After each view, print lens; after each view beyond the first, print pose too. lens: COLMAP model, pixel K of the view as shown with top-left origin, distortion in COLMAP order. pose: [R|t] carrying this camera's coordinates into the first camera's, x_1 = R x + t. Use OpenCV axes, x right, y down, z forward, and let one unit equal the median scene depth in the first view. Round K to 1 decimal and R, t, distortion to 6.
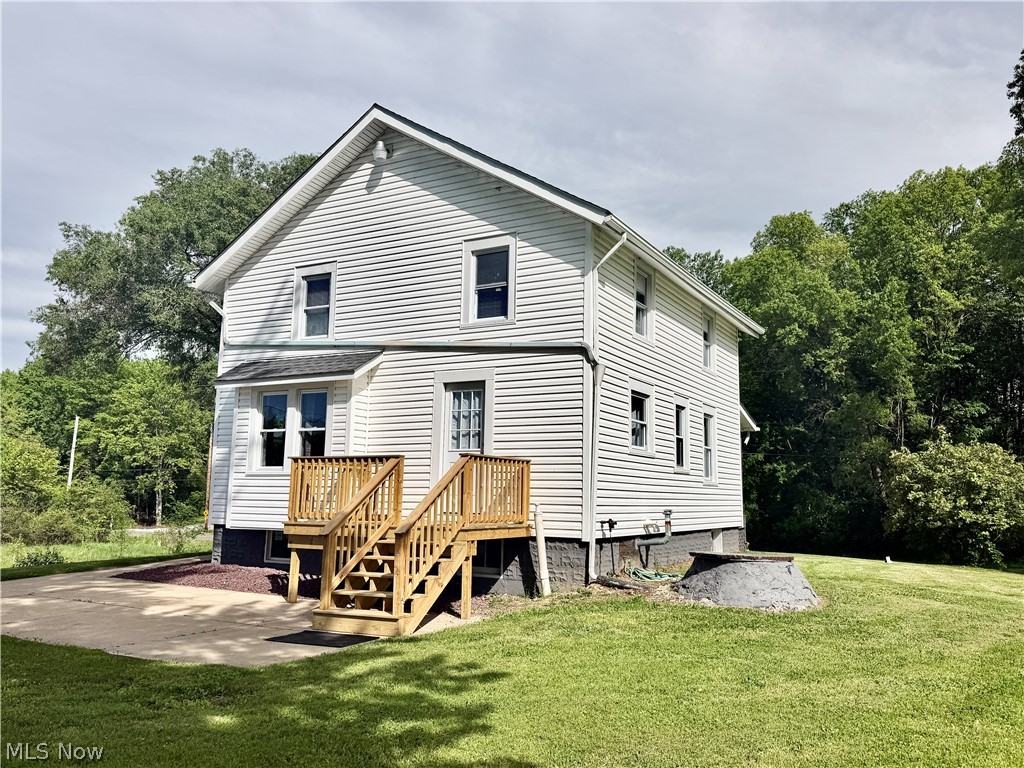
lens RADIAL K [[825.0, 0, 515.2], [0, 825.0, 383.6], [0, 0, 1]] dist [0.004179, -0.010462]
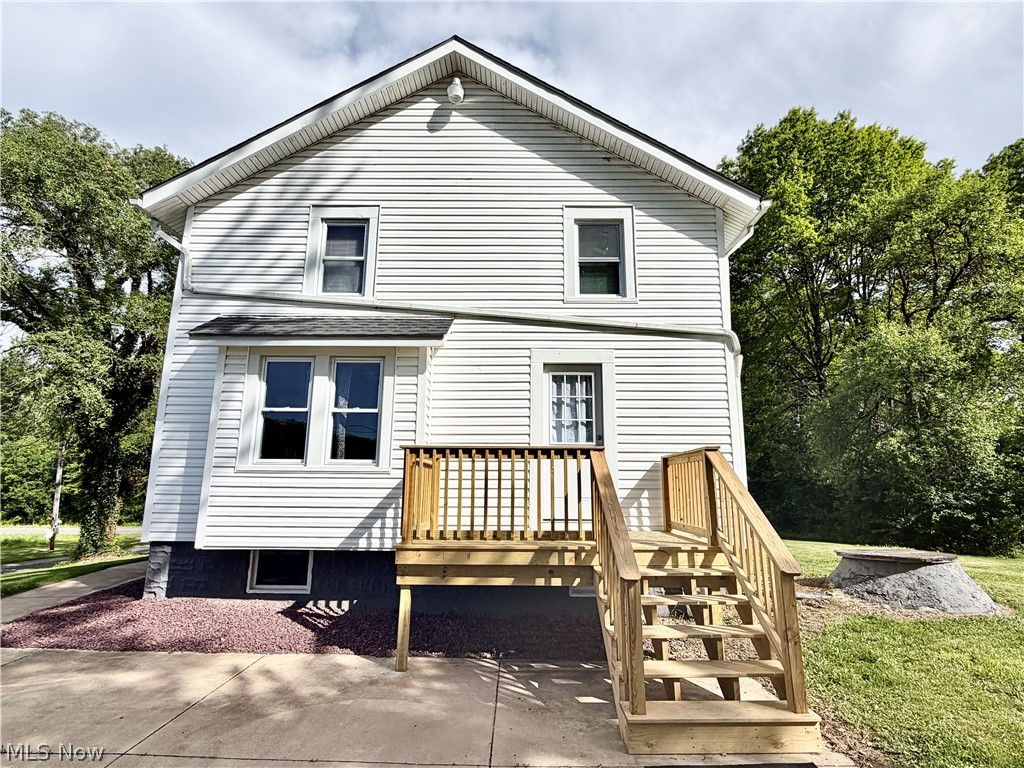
lens RADIAL K [[547.1, 0, 514.1], [0, 547.1, 376.5], [0, 0, 1]] dist [-0.025924, -0.000189]
pose [[0.876740, 0.087634, 0.472914, -0.370262], [-0.059673, 0.995483, -0.073841, 0.055311], [-0.477248, 0.036520, 0.878009, 0.515445]]
